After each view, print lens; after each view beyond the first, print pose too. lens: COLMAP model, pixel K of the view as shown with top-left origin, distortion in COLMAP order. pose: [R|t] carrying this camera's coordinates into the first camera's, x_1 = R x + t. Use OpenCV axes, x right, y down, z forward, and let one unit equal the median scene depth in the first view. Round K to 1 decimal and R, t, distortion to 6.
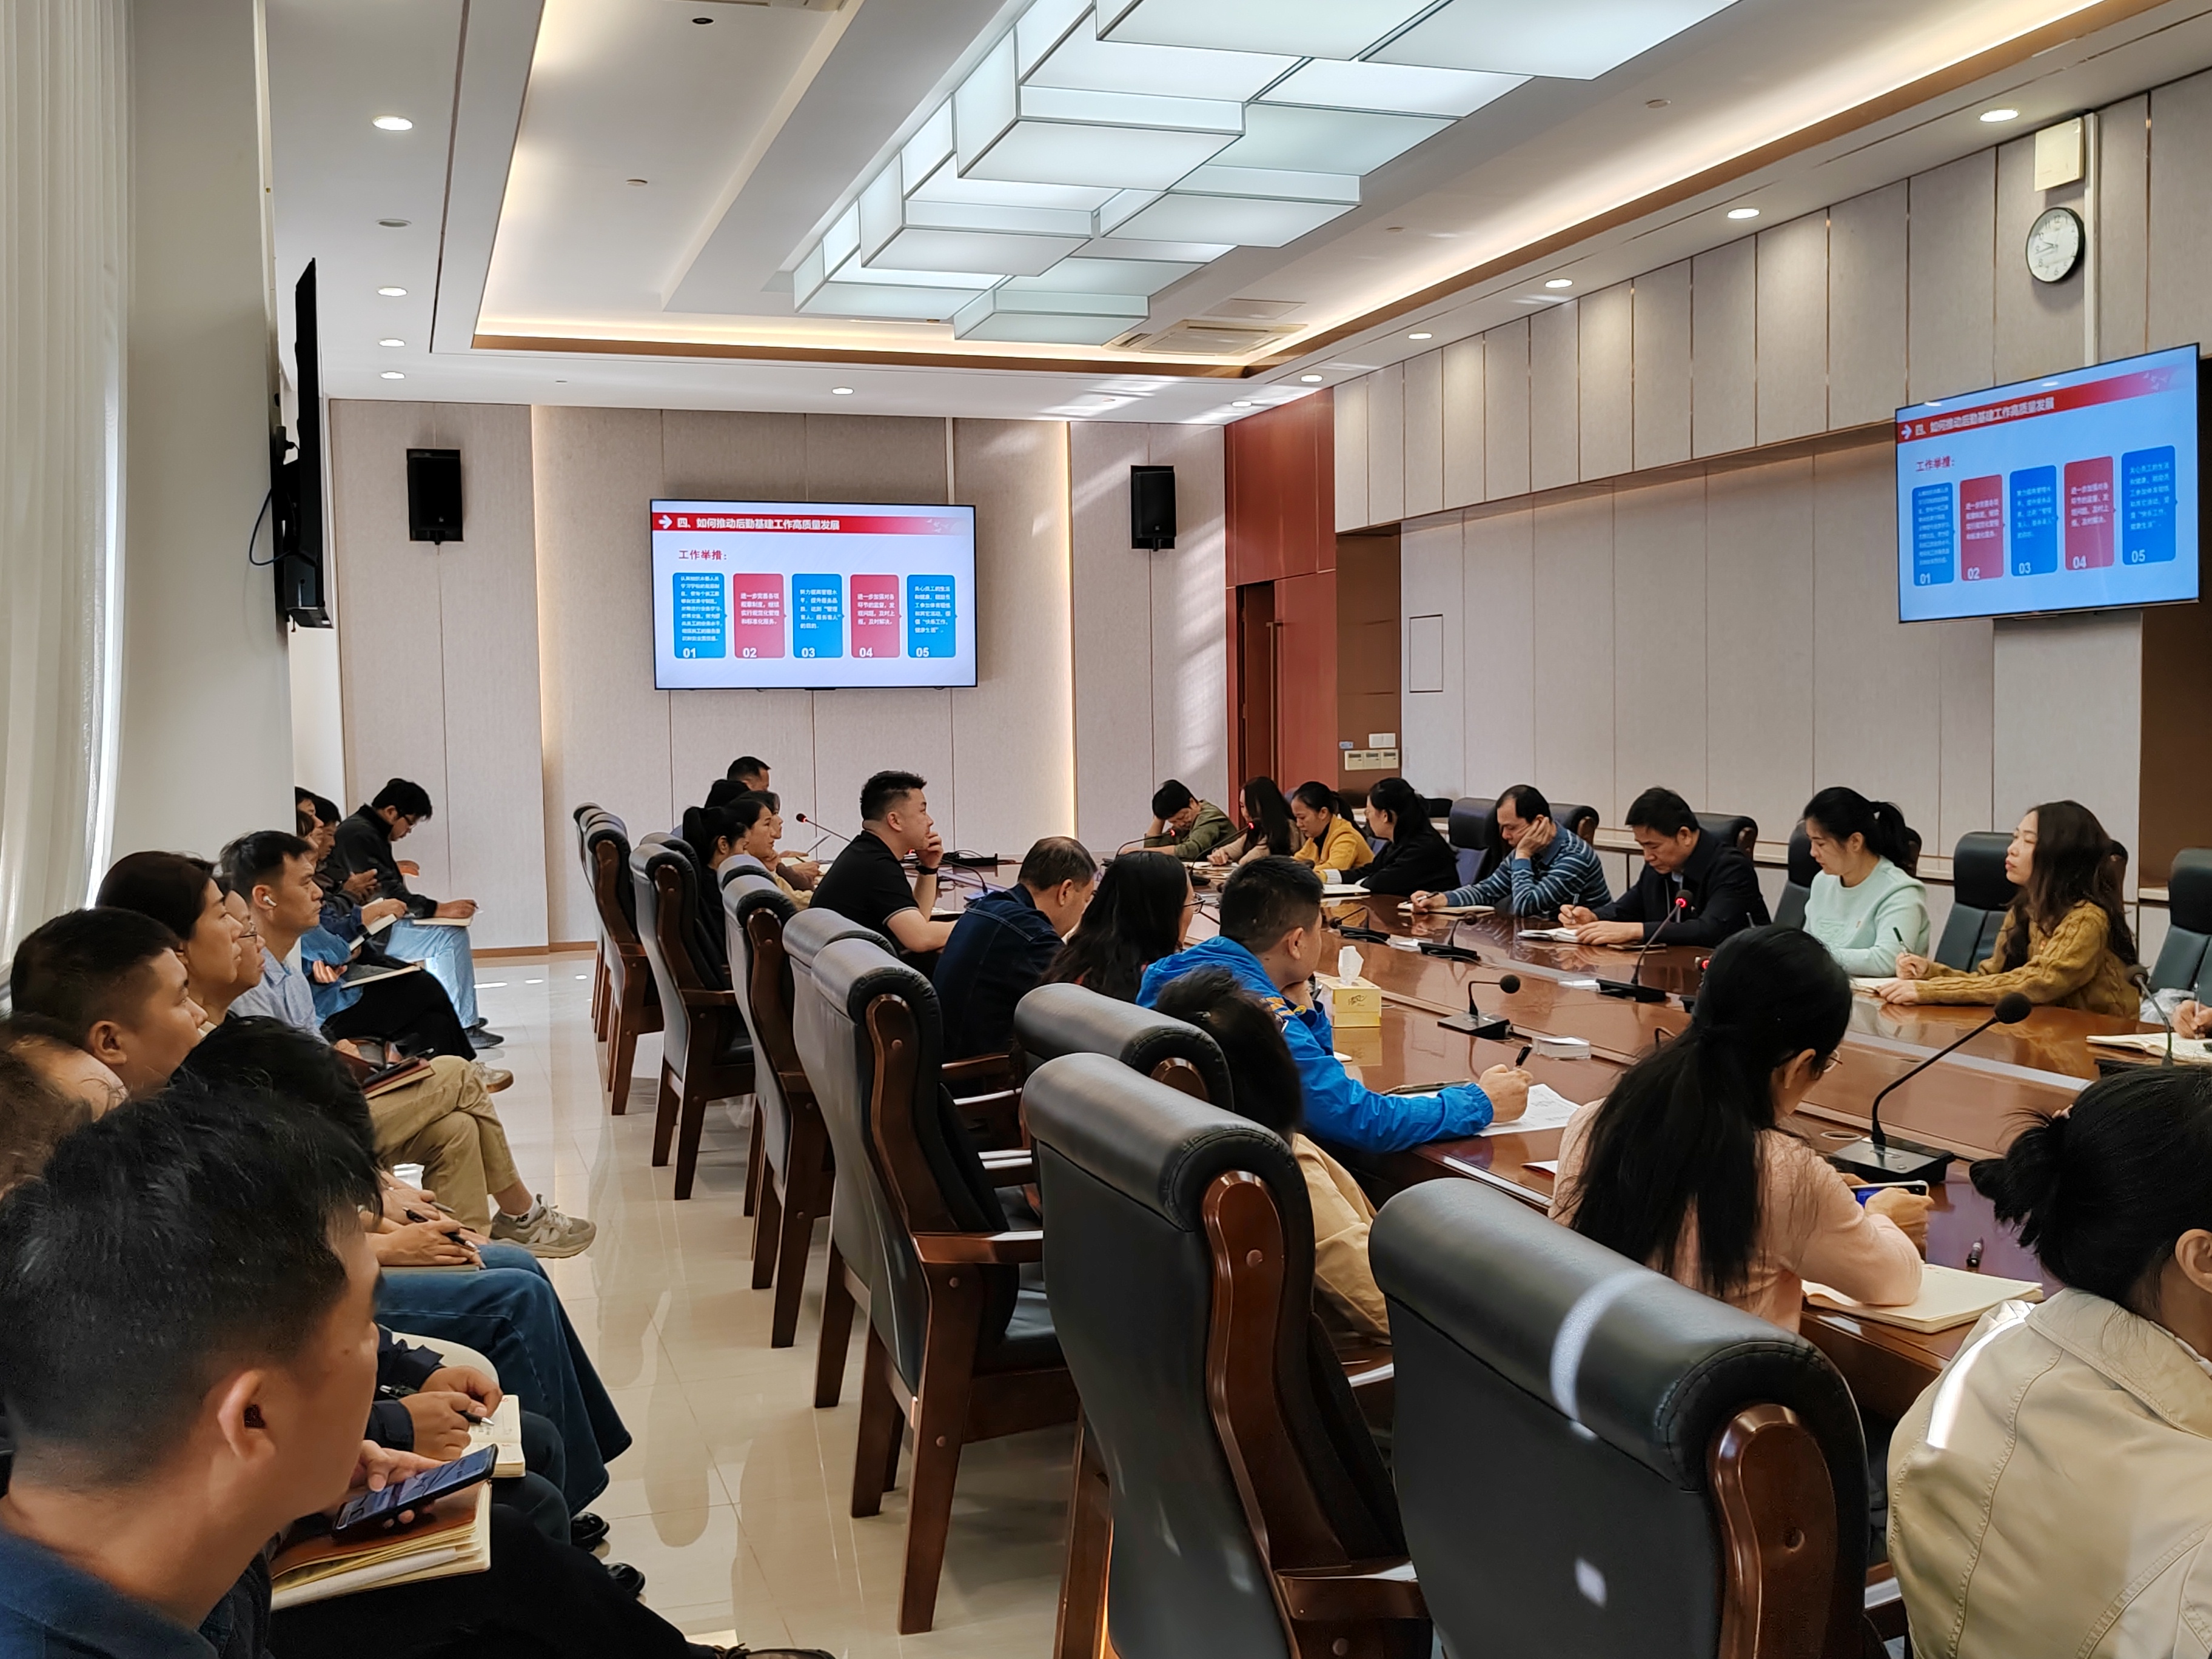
lens RADIAL K [[2130.4, 0, 1109.1], [0, 2130.4, 834.3], [0, 0, 1]] dist [0.032100, 0.000000]
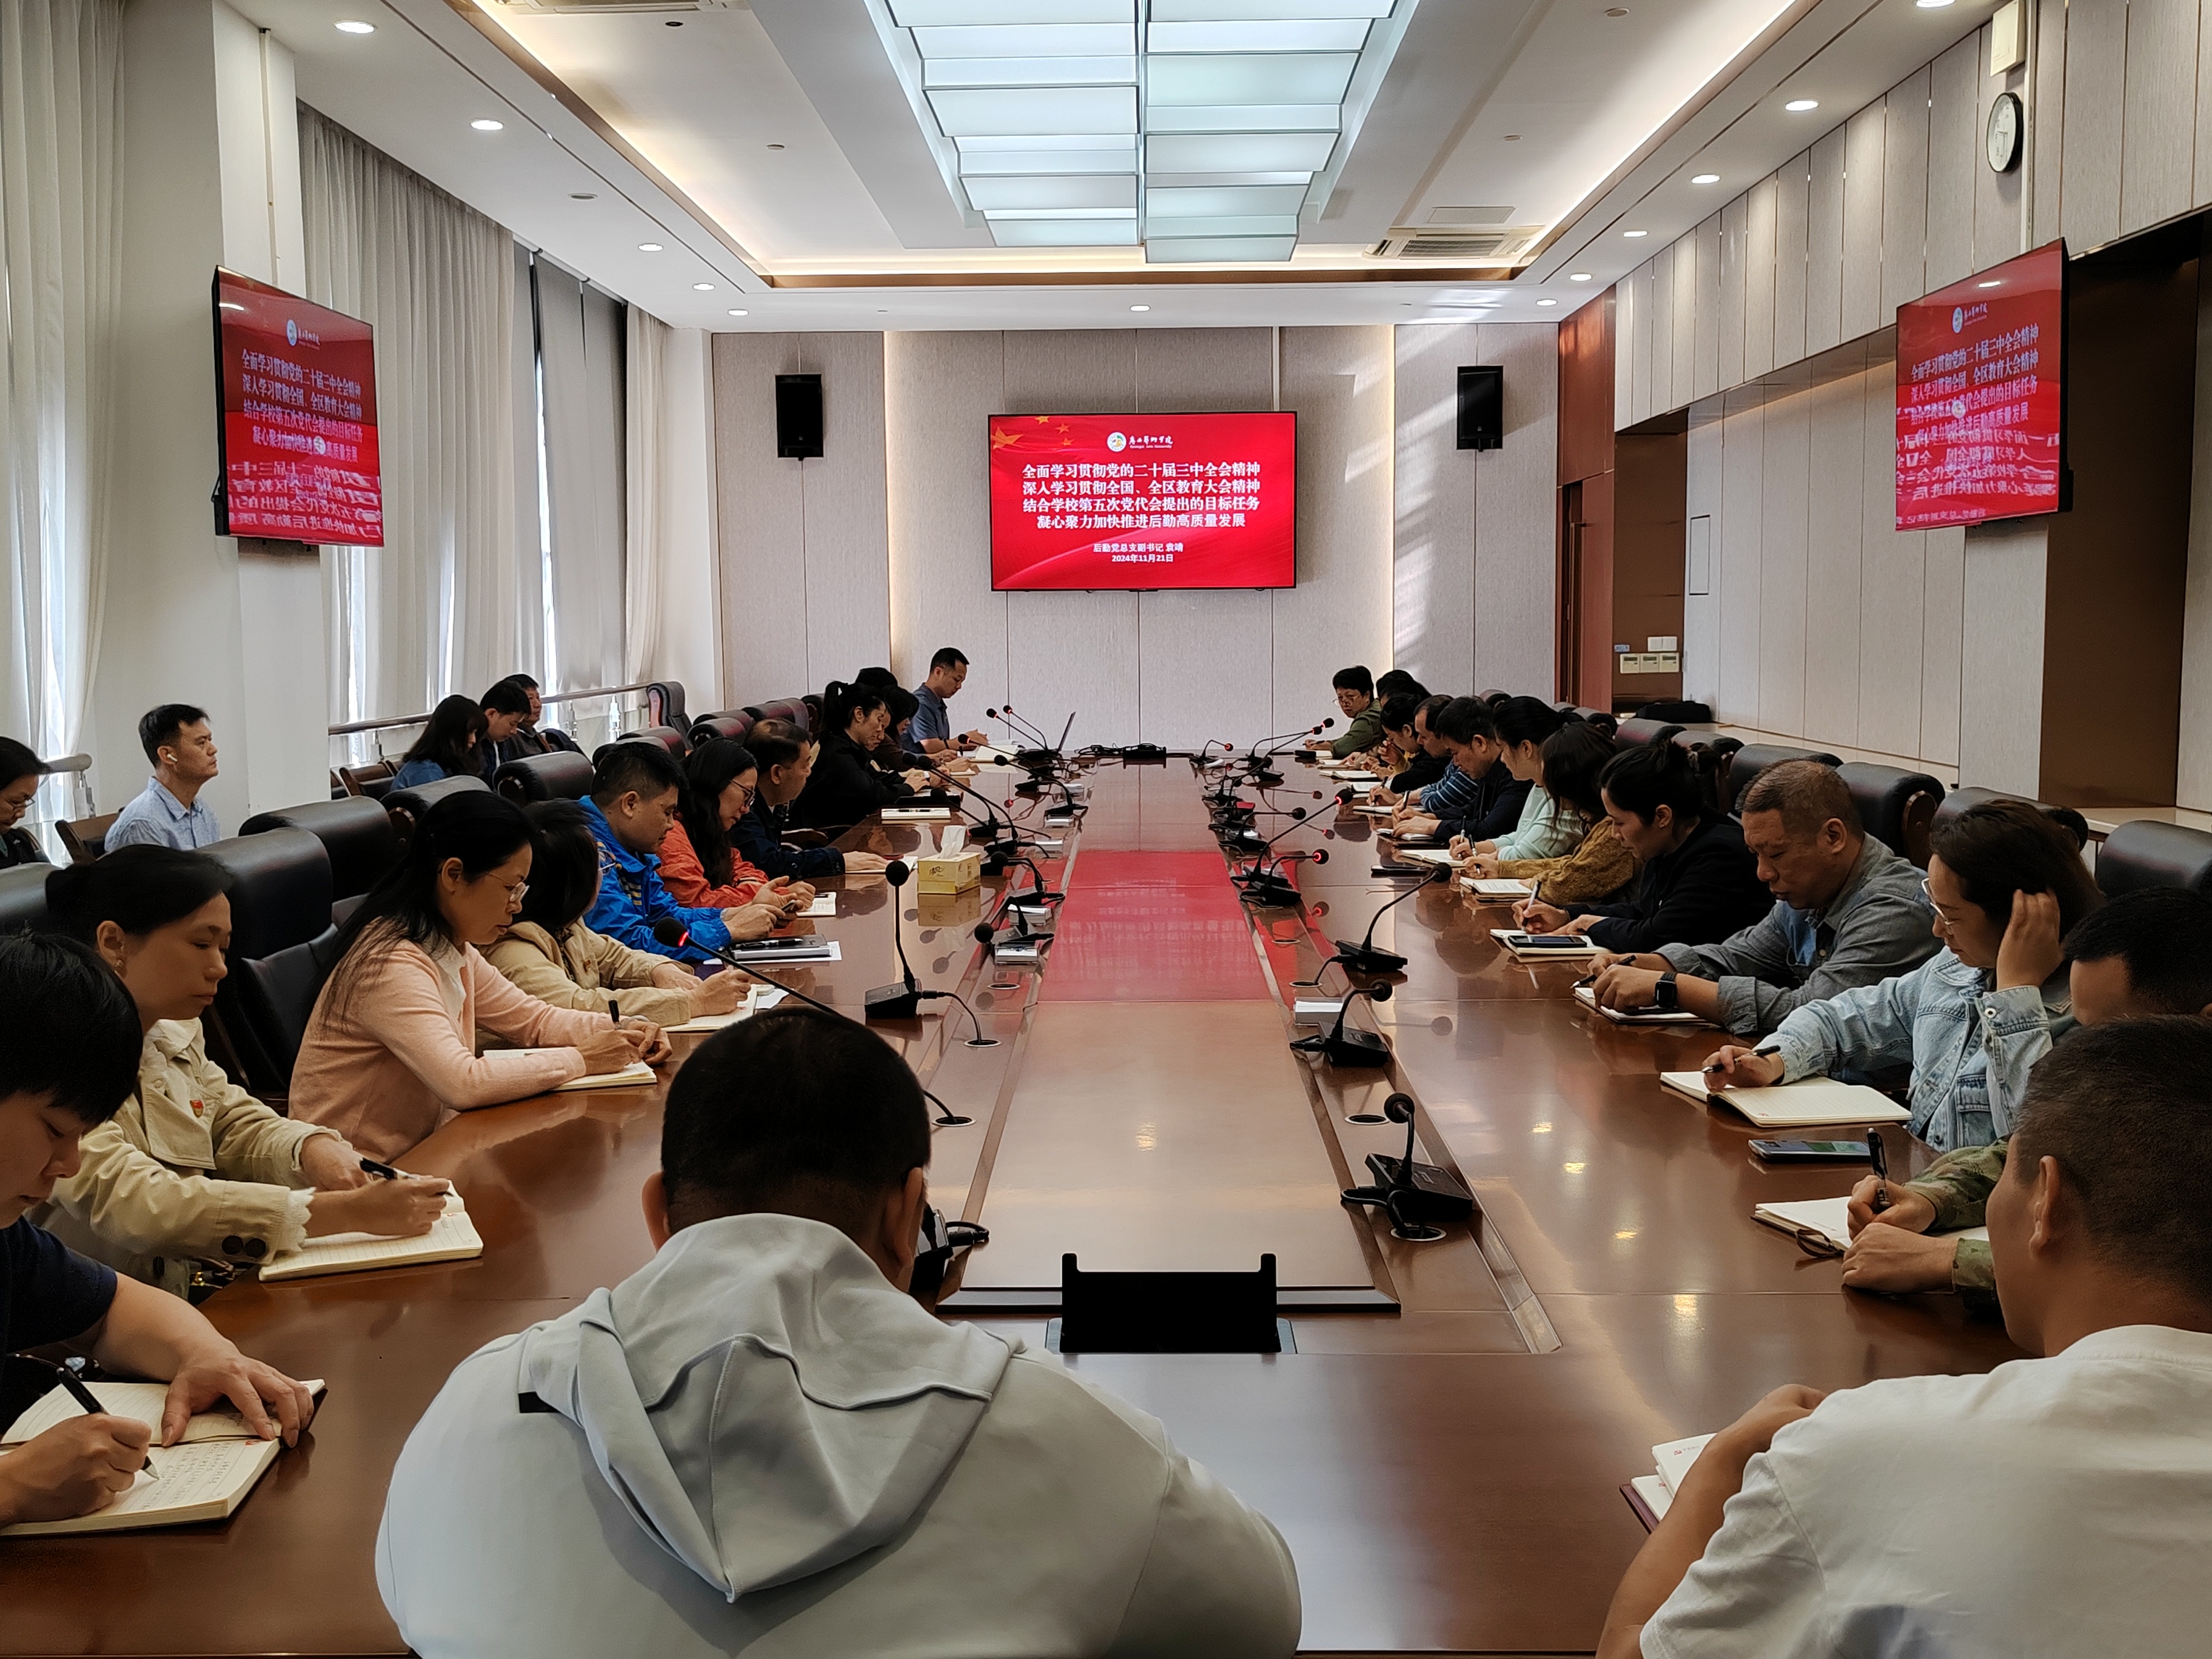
lens RADIAL K [[2130.4, 0, 1096.5], [0, 2130.4, 819.5], [0, 0, 1]] dist [0.032100, 0.000000]
pose [[0.939791, 0.042724, -0.339068, 0.224159], [-0.027678, 0.998411, 0.049089, -0.004073], [0.340626, -0.036748, 0.939480, -0.020347]]
